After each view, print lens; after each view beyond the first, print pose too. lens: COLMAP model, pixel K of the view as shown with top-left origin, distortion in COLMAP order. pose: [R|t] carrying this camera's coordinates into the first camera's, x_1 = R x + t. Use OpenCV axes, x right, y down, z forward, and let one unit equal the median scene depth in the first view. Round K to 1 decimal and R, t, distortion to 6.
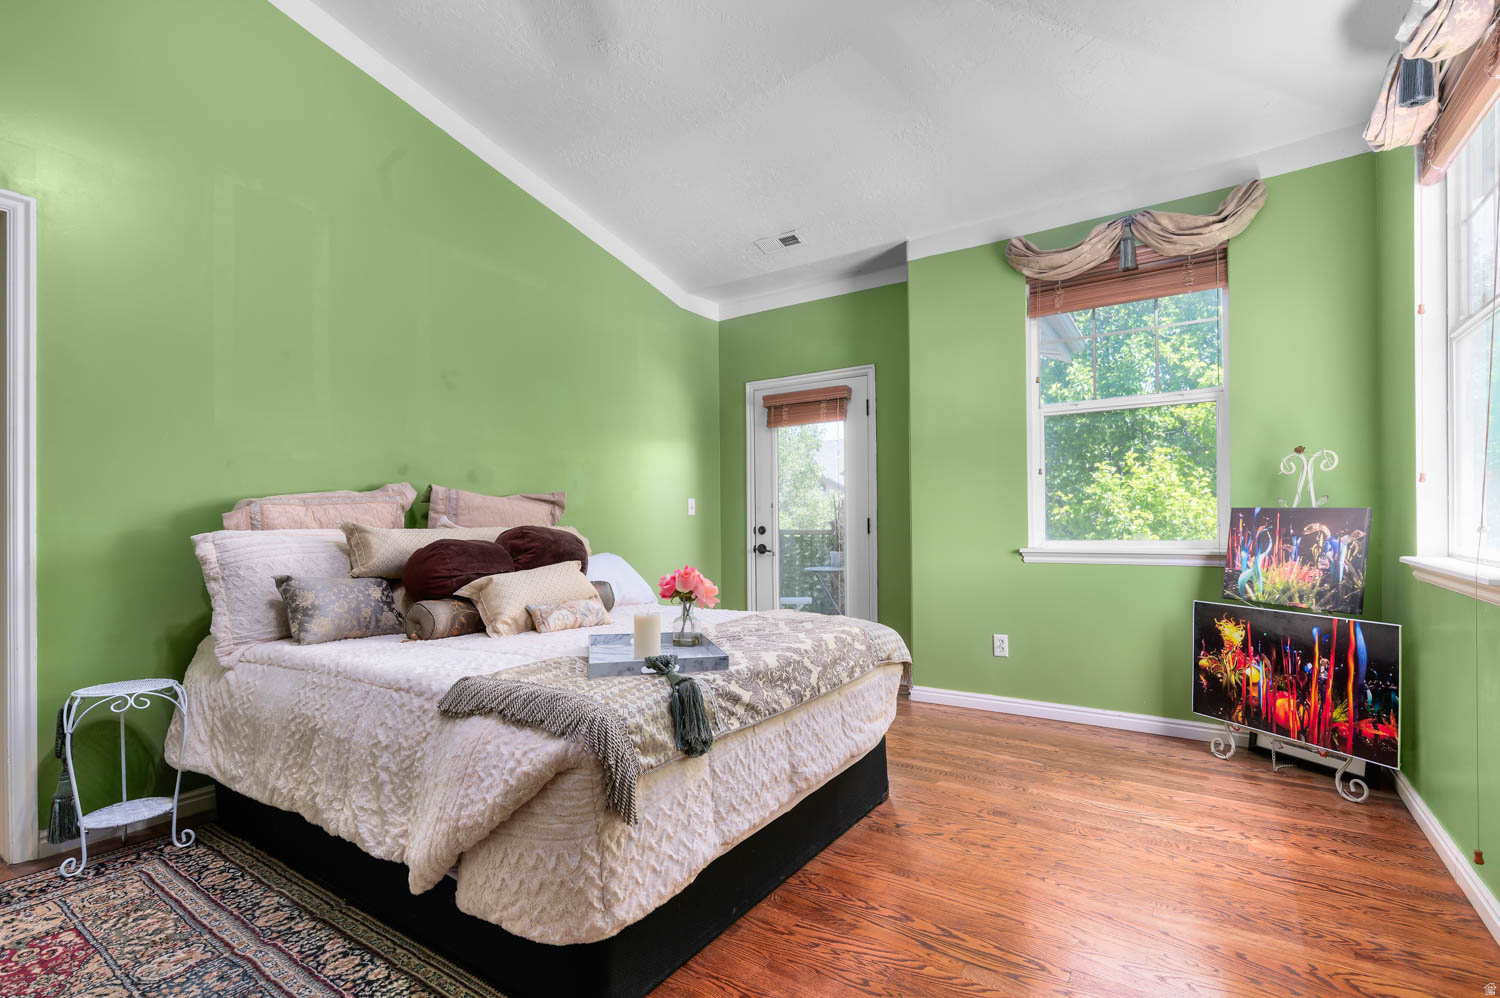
lens RADIAL K [[673.6, 0, 750.5], [0, 673.6, 512.9], [0, 0, 1]] dist [-0.003896, 0.002871]
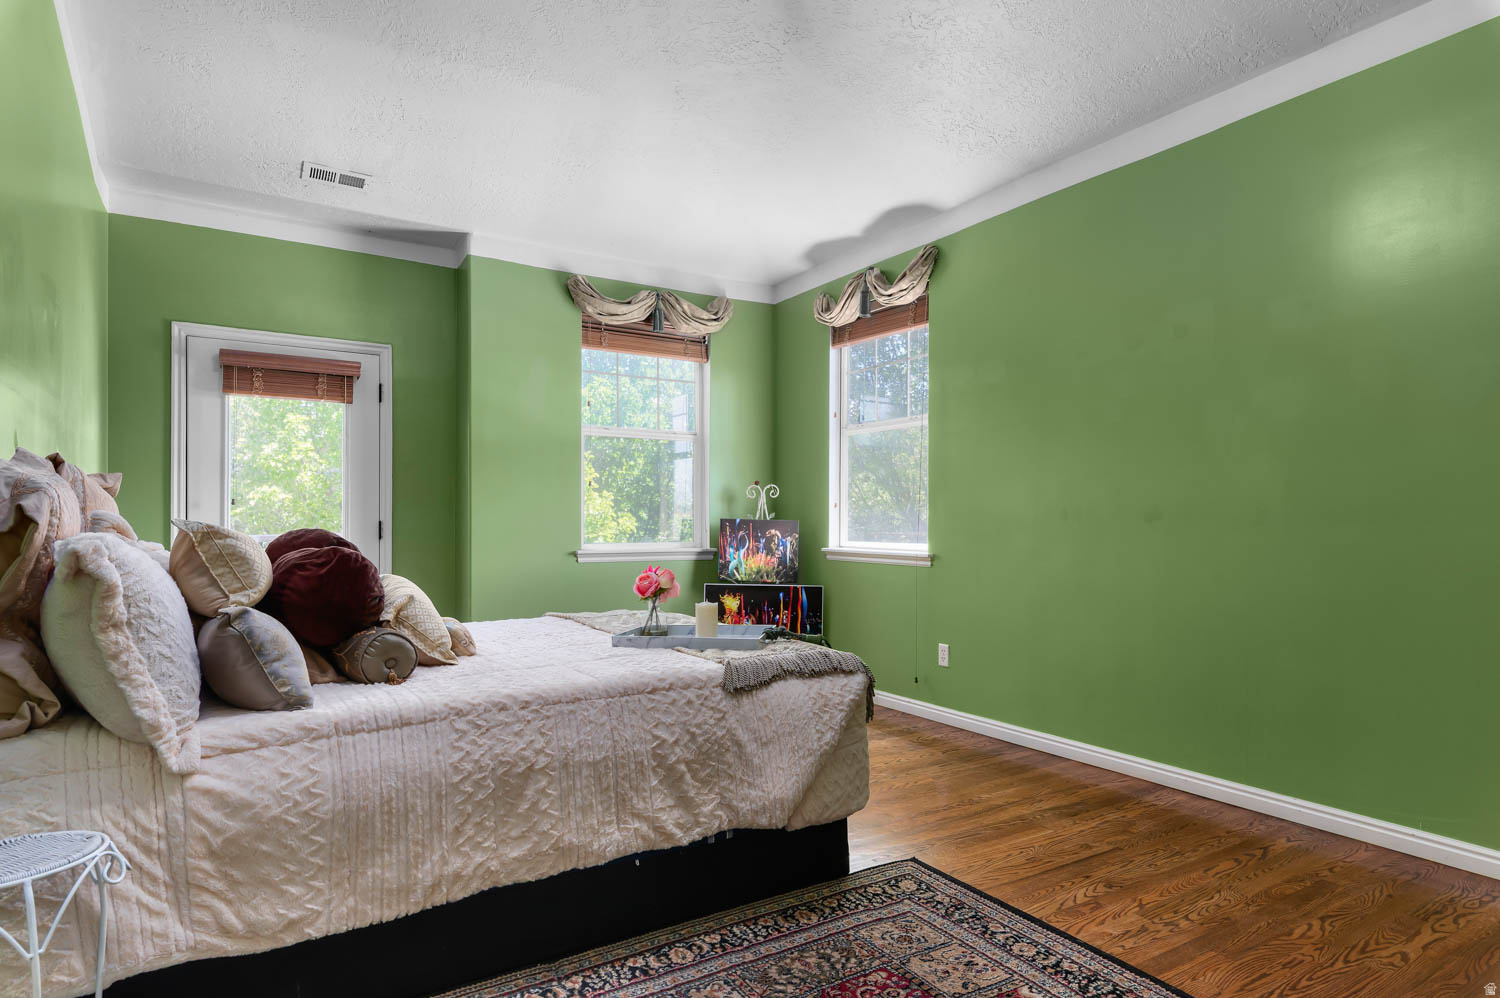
lens RADIAL K [[811.8, 0, 747.0], [0, 811.8, 508.9], [0, 0, 1]] dist [-0.000763, -0.000348]
pose [[0.429841, 0.026911, 0.902503, -0.901625], [-0.020022, 0.999594, -0.020270, 0.006453], [-0.902683, -0.009357, 0.430205, 0.201533]]
